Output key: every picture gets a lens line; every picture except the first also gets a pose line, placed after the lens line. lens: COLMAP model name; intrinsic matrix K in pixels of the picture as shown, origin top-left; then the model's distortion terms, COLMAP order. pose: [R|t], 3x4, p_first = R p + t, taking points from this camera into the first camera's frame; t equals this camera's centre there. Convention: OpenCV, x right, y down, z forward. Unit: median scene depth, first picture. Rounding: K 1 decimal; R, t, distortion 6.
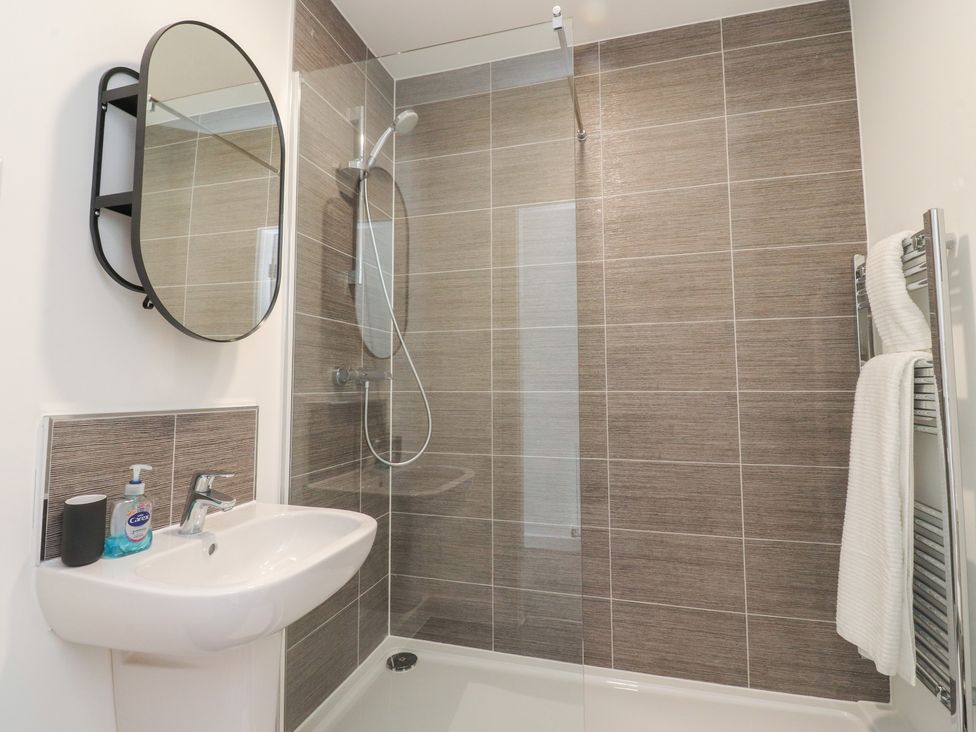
lens RADIAL K [[518.4, 0, 485.2], [0, 518.4, 346.6], [0, 0, 1]] dist [0.001868, -0.016351]
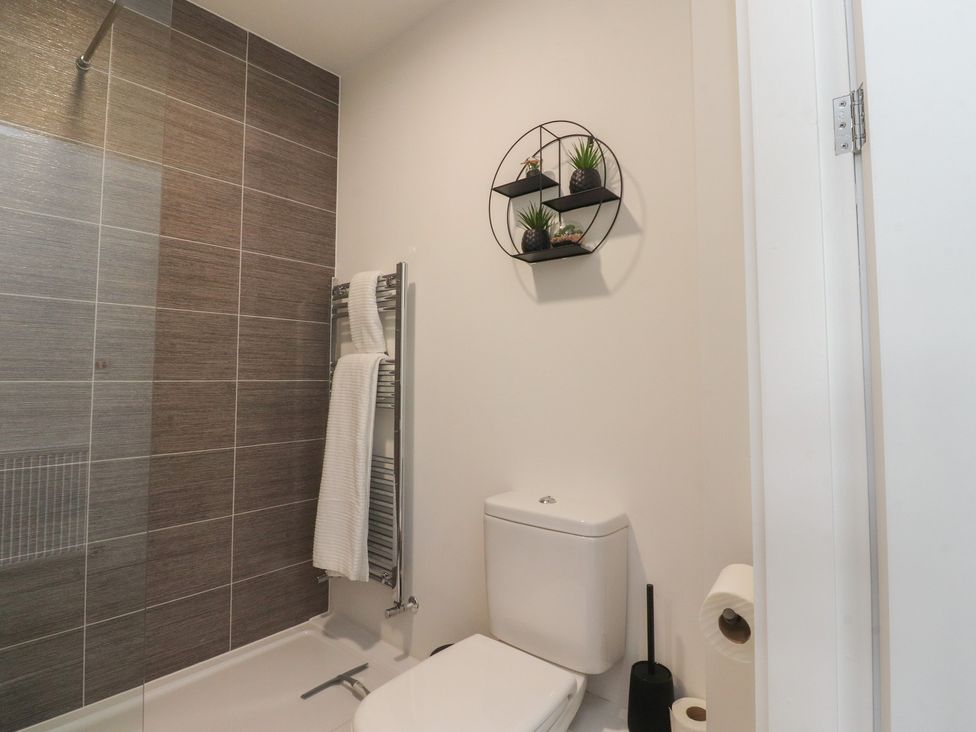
lens RADIAL K [[518.4, 0, 485.2], [0, 518.4, 346.6], [0, 0, 1]] dist [0.001868, -0.016351]
pose [[0.391873, 0.057183, 0.918241, -0.310412], [-0.074420, 0.996766, -0.030314, 0.009435], [-0.917005, -0.056456, 0.394861, 0.100524]]
